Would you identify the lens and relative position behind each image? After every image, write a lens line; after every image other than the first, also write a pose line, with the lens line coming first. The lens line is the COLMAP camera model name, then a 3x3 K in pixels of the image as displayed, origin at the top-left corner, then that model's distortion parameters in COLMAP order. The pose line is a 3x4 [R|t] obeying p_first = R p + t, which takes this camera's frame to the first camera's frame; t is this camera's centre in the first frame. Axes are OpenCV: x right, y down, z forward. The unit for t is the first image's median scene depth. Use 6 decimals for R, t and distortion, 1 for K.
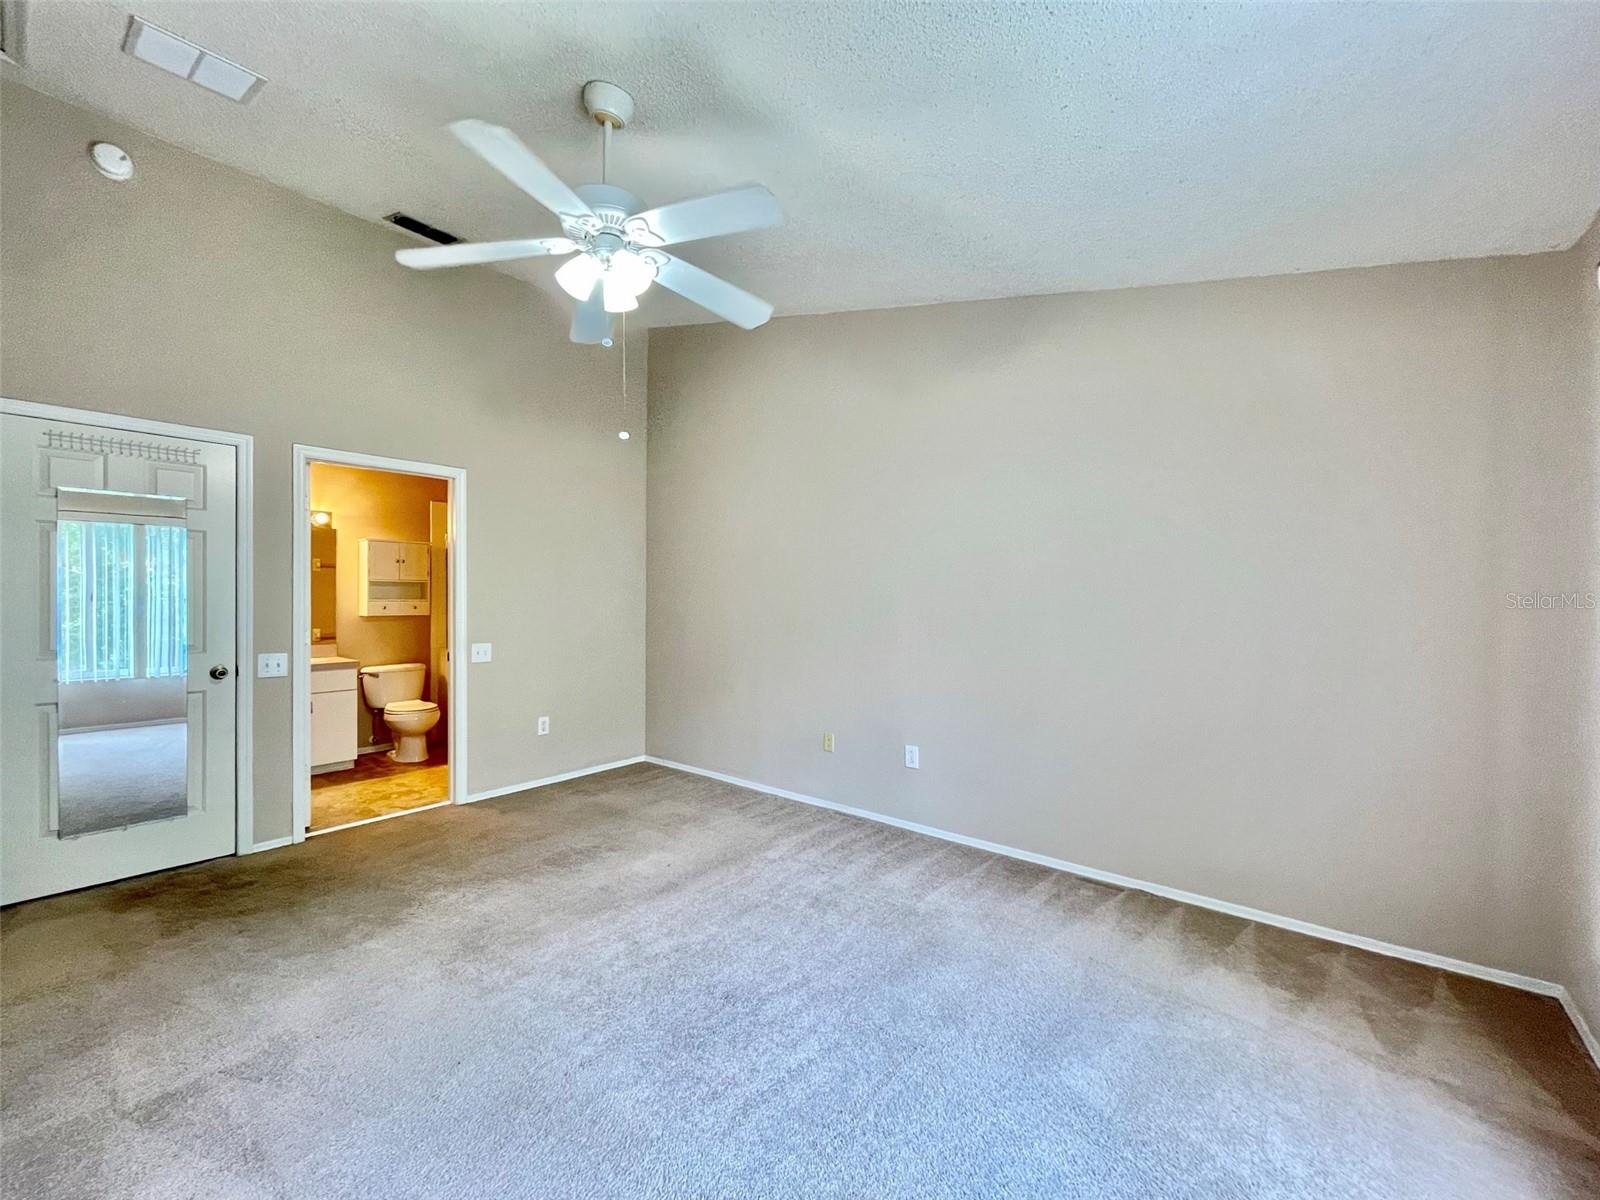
lens RADIAL K [[646.7, 0, 793.1], [0, 646.7, 595.0], [0, 0, 1]] dist [-0.004655, 0.001050]
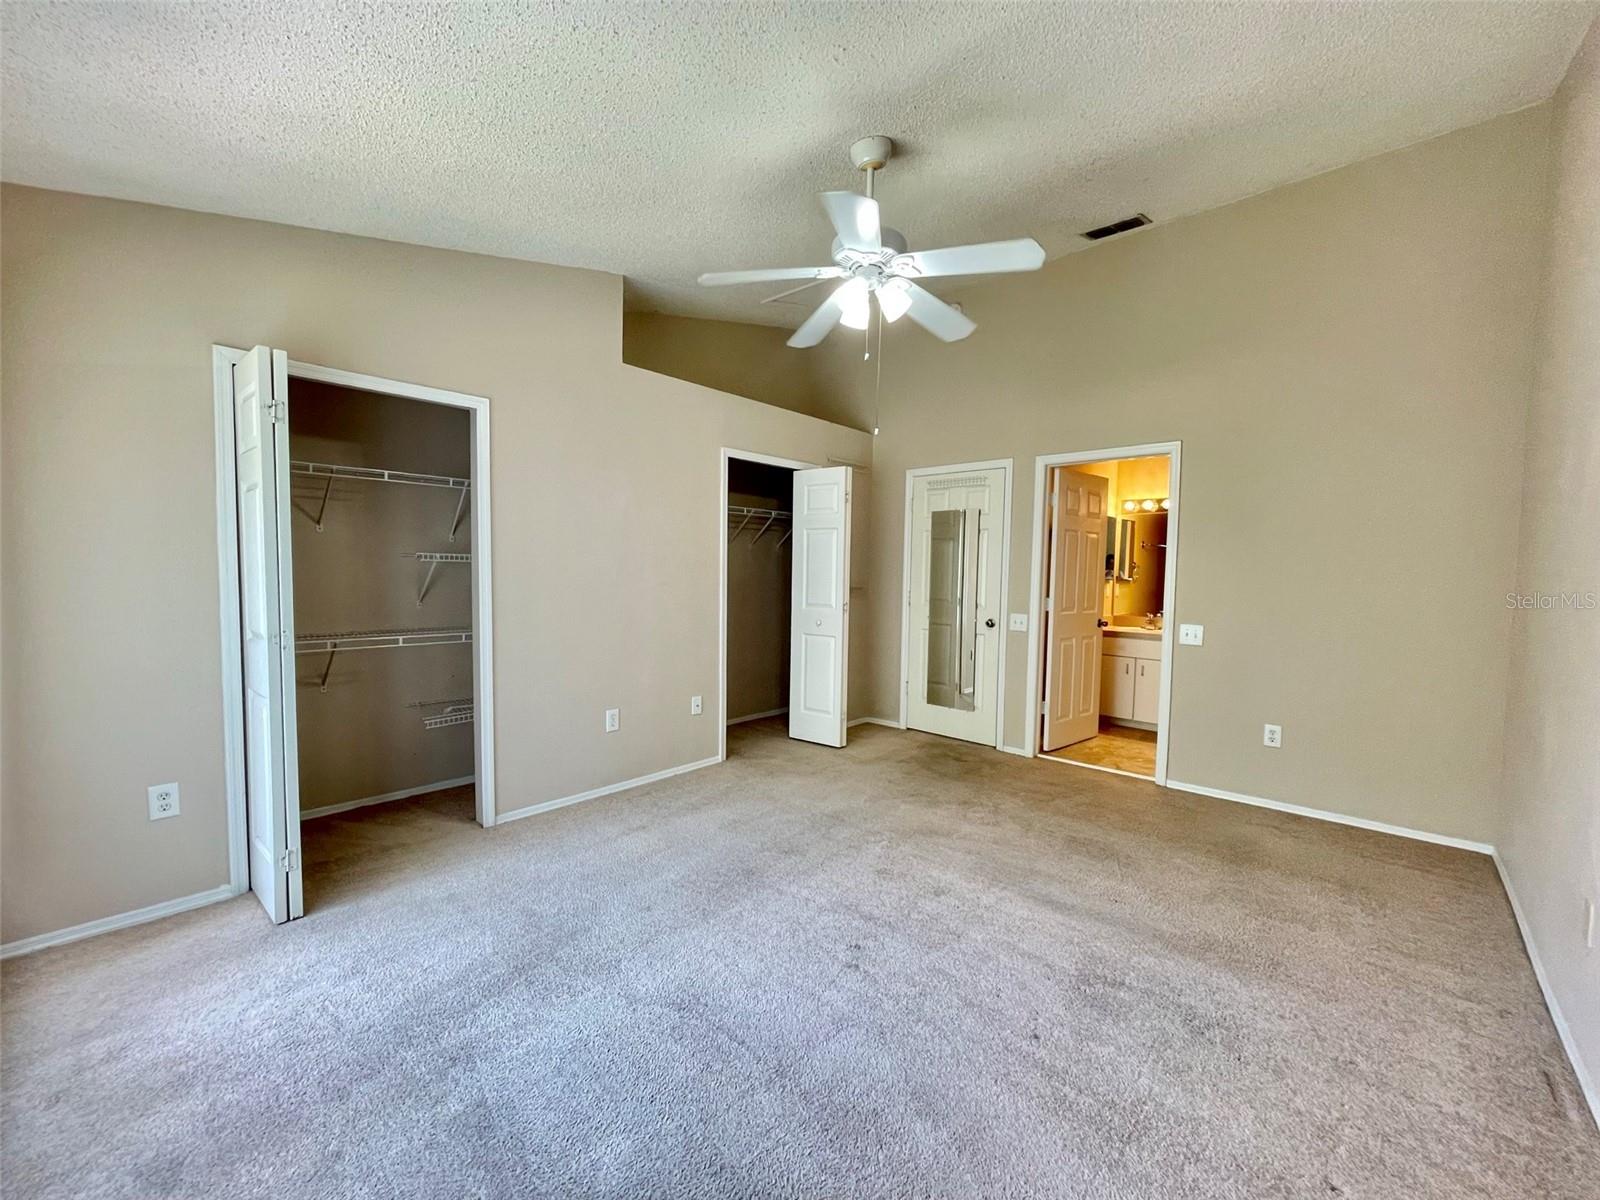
lens RADIAL K [[646.7, 0, 795.2], [0, 646.7, 594.5], [0, 0, 1]] dist [-0.004655, 0.001050]
pose [[-0.052516, 0.037174, -0.997928, 0.559362], [-0.010690, 0.999229, 0.037785, 0.001677], [0.998563, 0.012652, -0.052078, 0.557680]]
